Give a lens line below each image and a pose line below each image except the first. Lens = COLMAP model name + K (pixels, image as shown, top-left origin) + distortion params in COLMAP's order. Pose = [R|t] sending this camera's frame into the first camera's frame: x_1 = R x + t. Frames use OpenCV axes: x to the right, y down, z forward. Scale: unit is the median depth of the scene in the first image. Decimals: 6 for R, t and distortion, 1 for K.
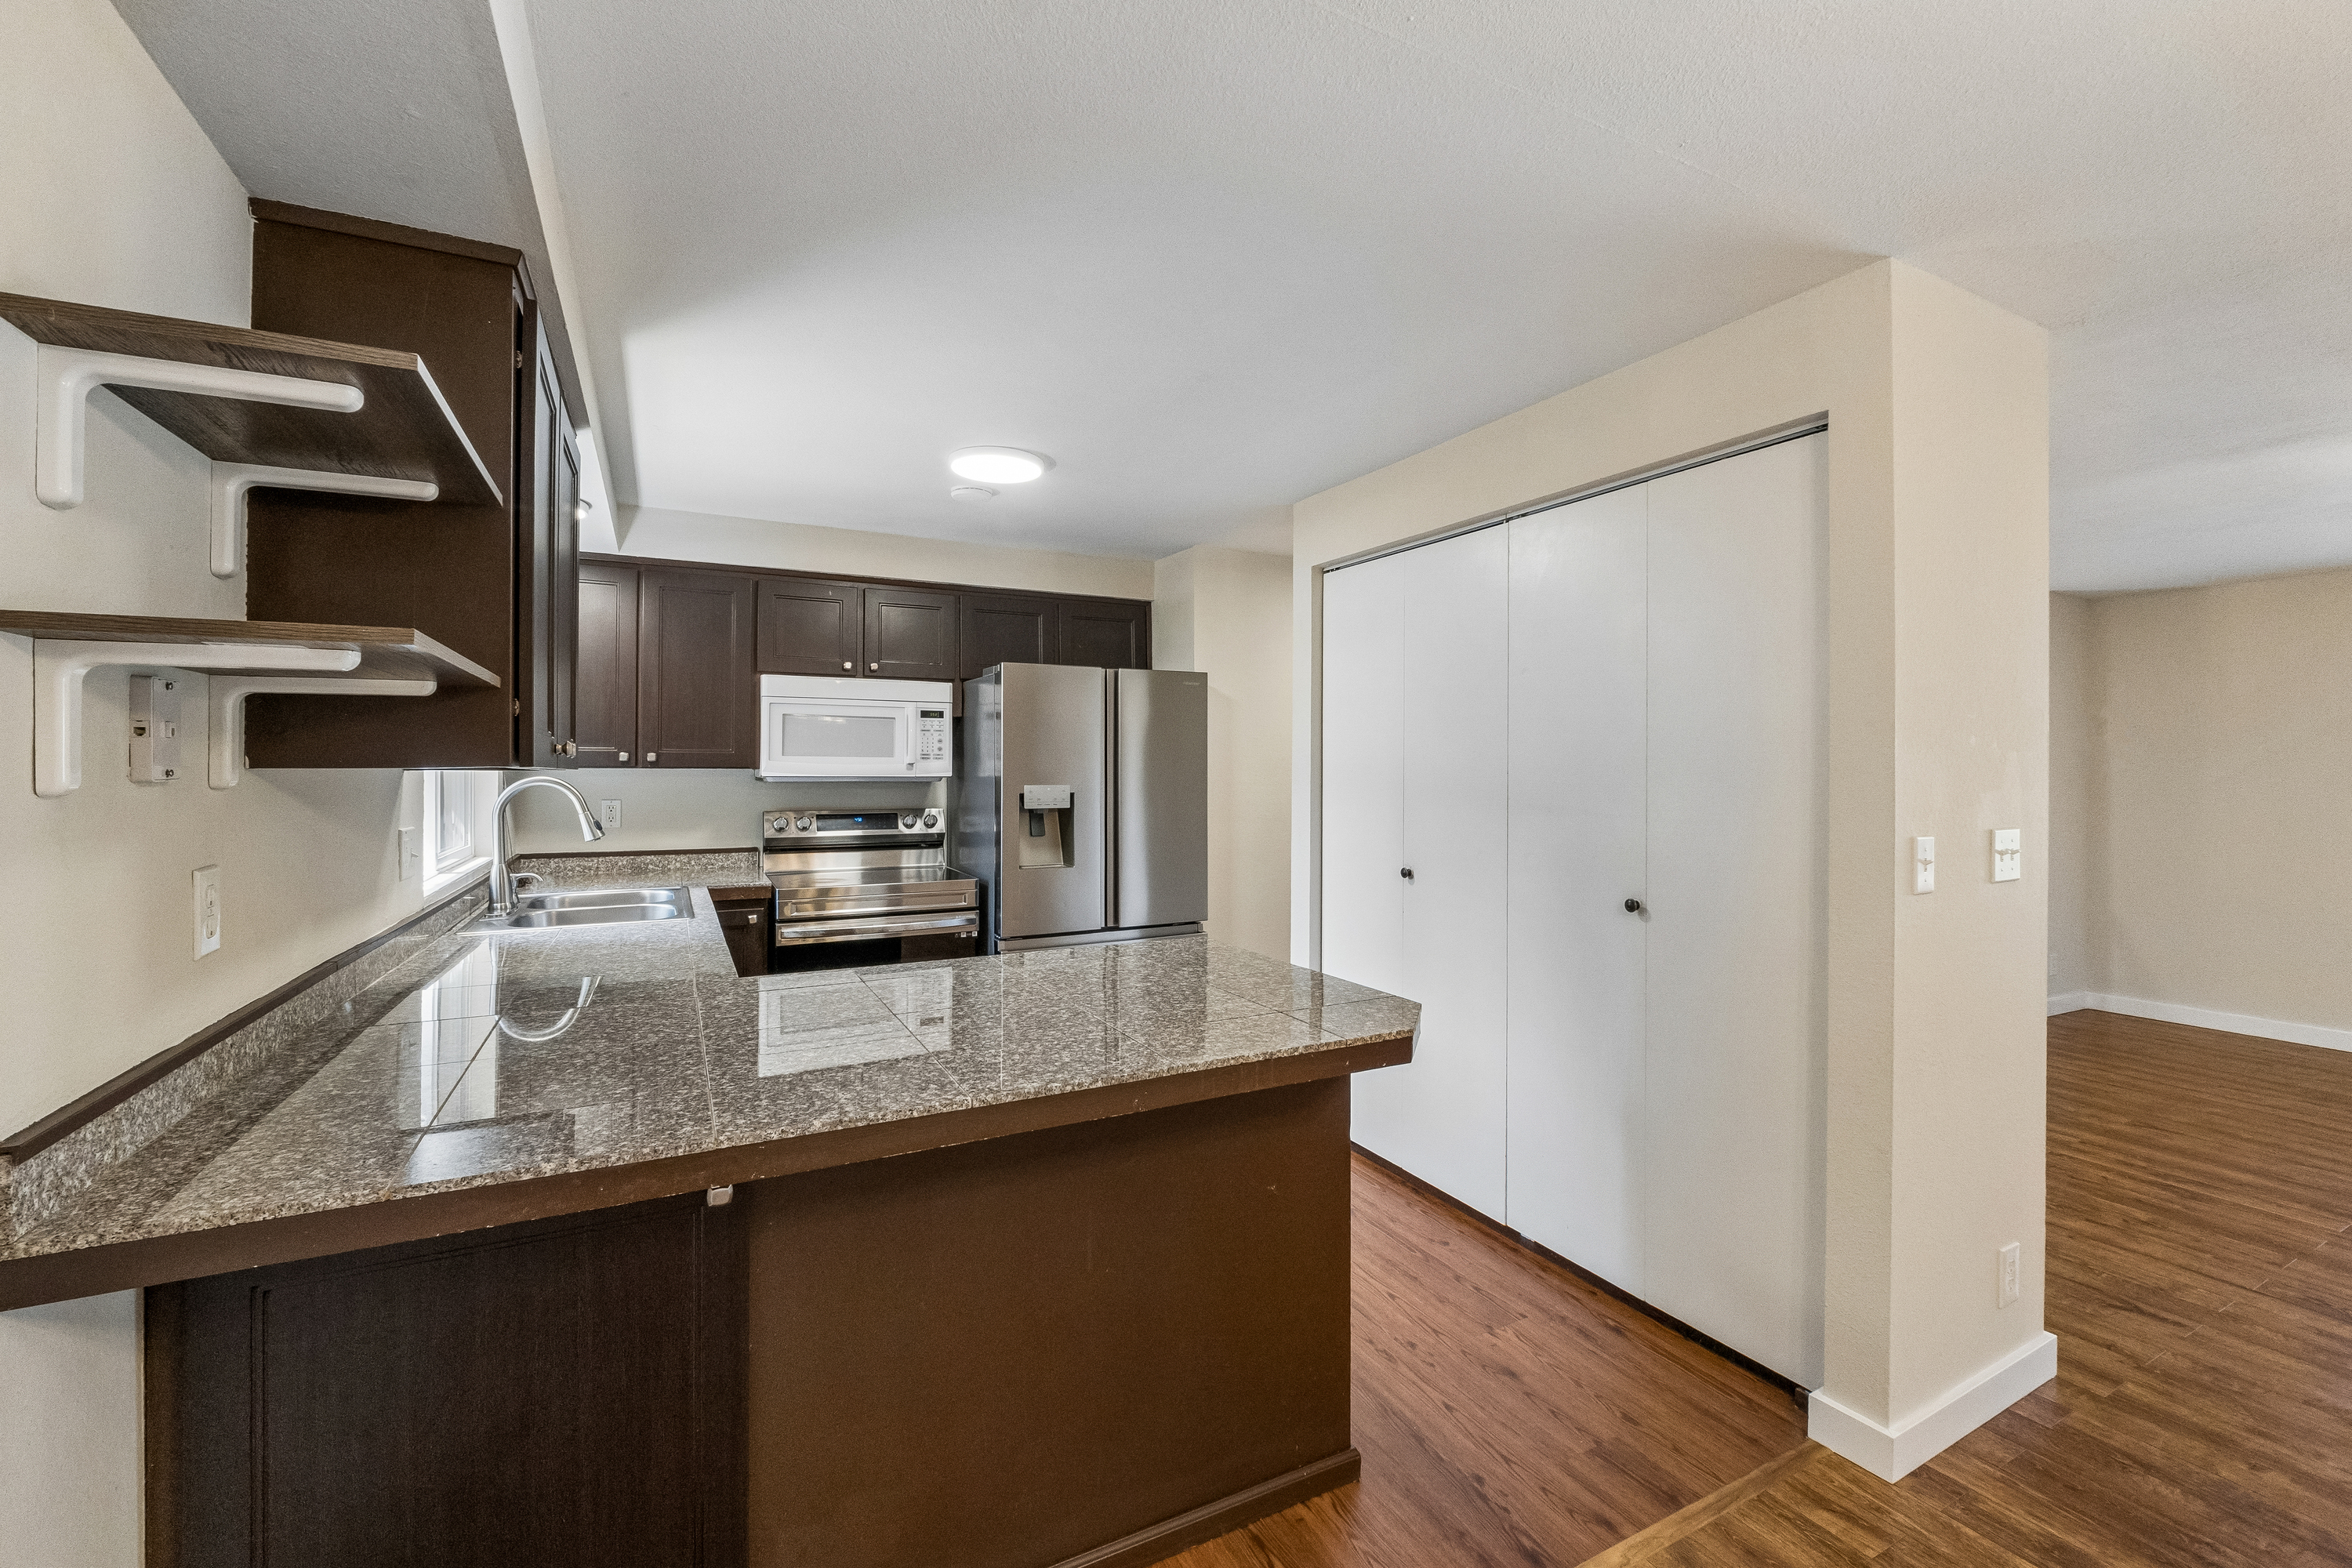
lens RADIAL K [[985.0, 0, 1182.8], [0, 985.0, 759.0], [0, 0, 1]] dist [-0.008777, -0.000918]
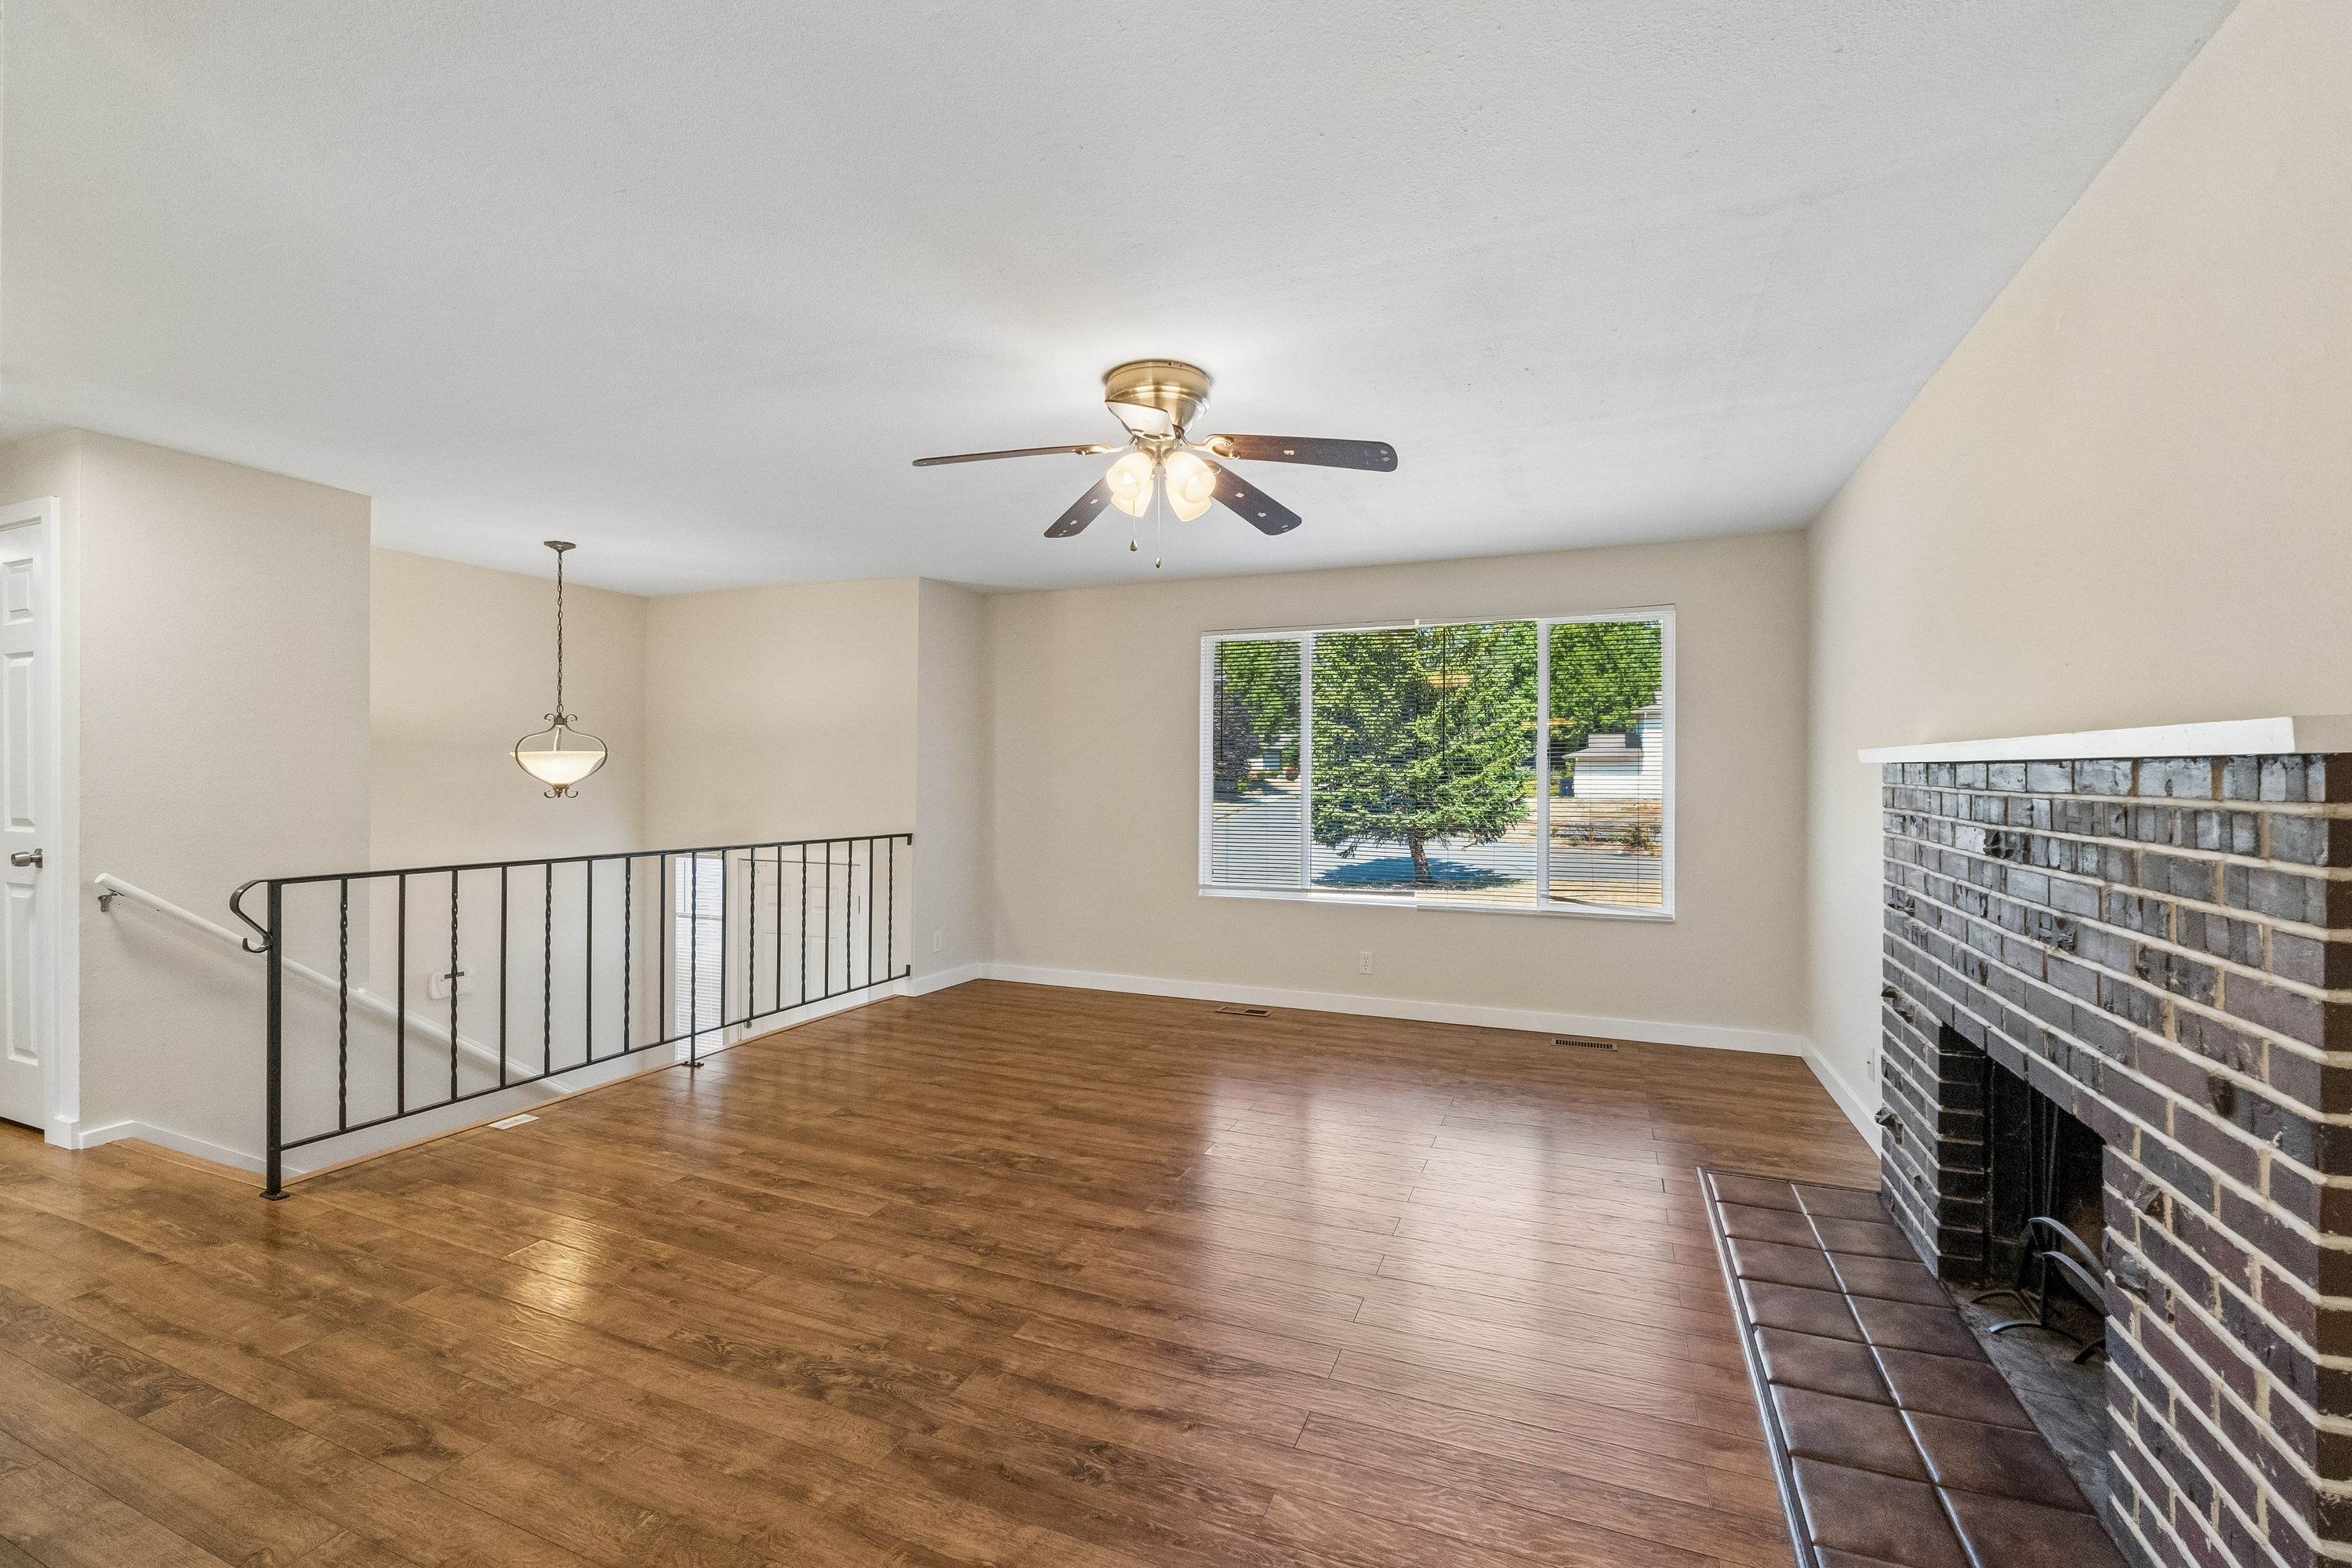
lens RADIAL K [[985.0, 0, 1191.9], [0, 985.0, 788.2], [0, 0, 1]] dist [-0.008777, -0.000918]
pose [[0.765155, -0.009203, 0.643780, 0.847217], [-0.007833, 0.999691, 0.023600, 0.039641], [-0.643798, -0.023100, 0.764847, 0.060212]]
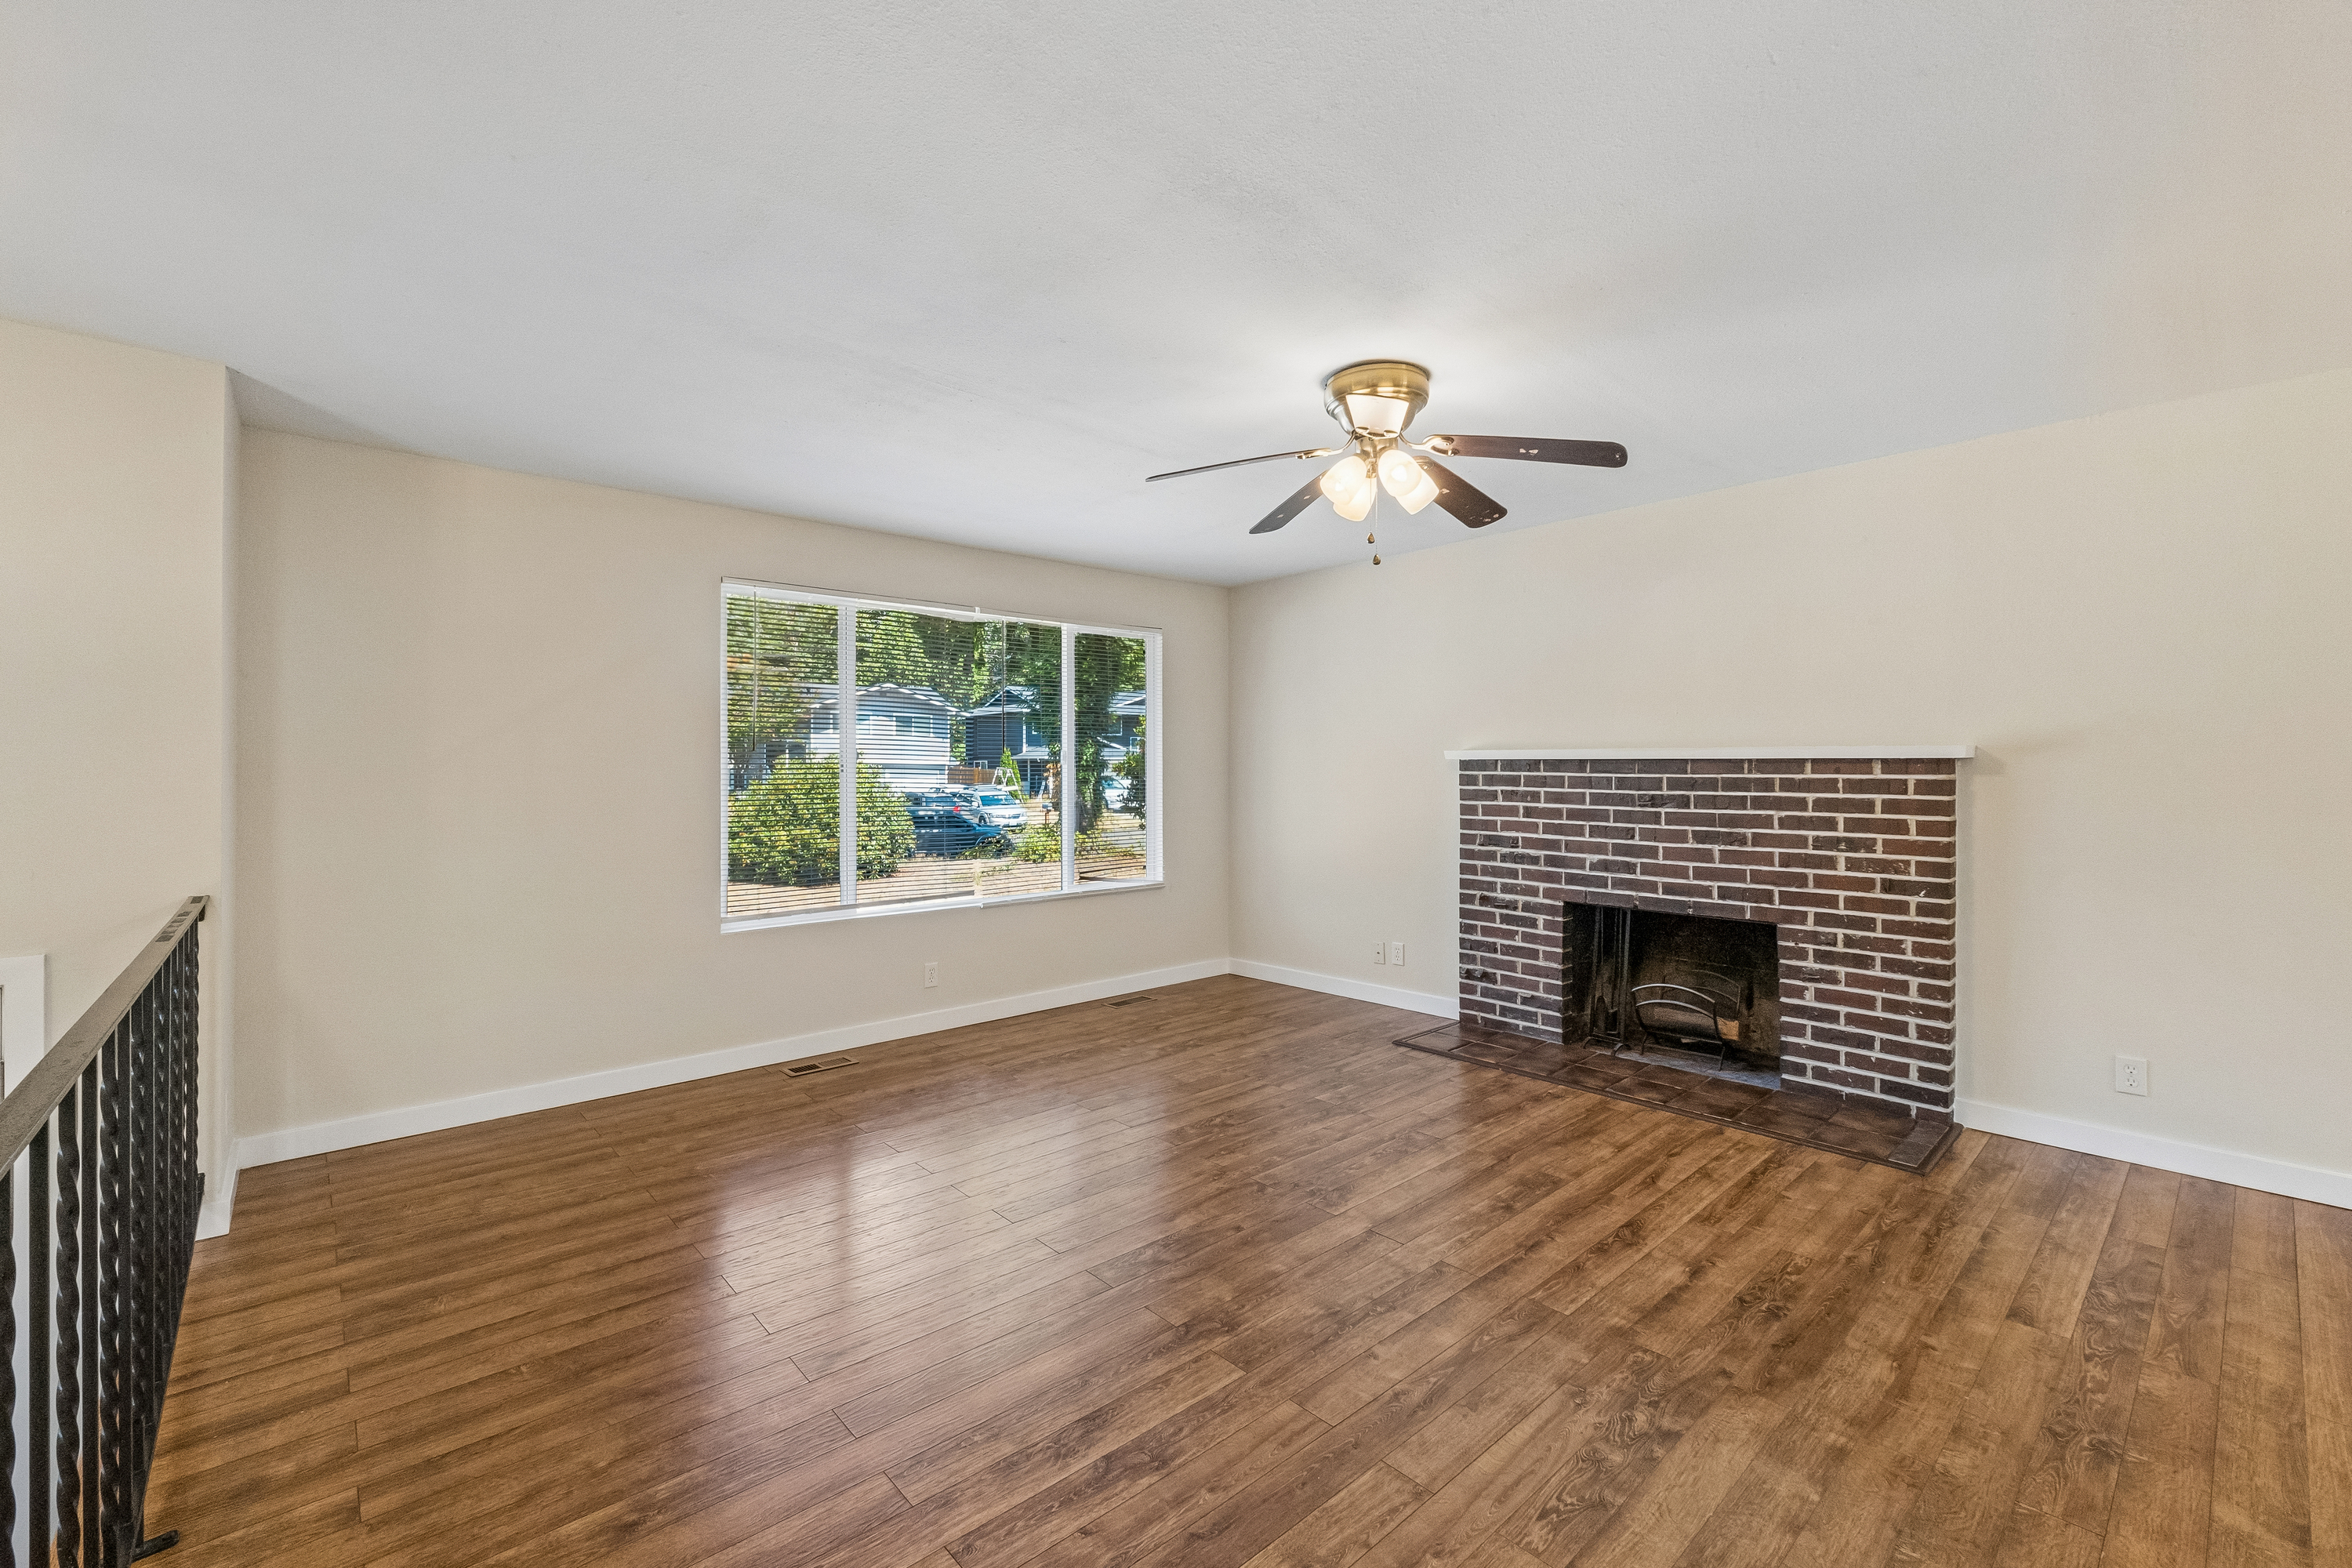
lens RADIAL K [[985.0, 0, 1202.6], [0, 985.0, 771.7], [0, 0, 1]] dist [-0.008777, -0.000918]
pose [[-0.254698, -0.006297, 0.967000, 0.533840], [-0.006956, 0.999965, 0.004679, 0.049121], [-0.966996, -0.005535, -0.254733, 1.259420]]
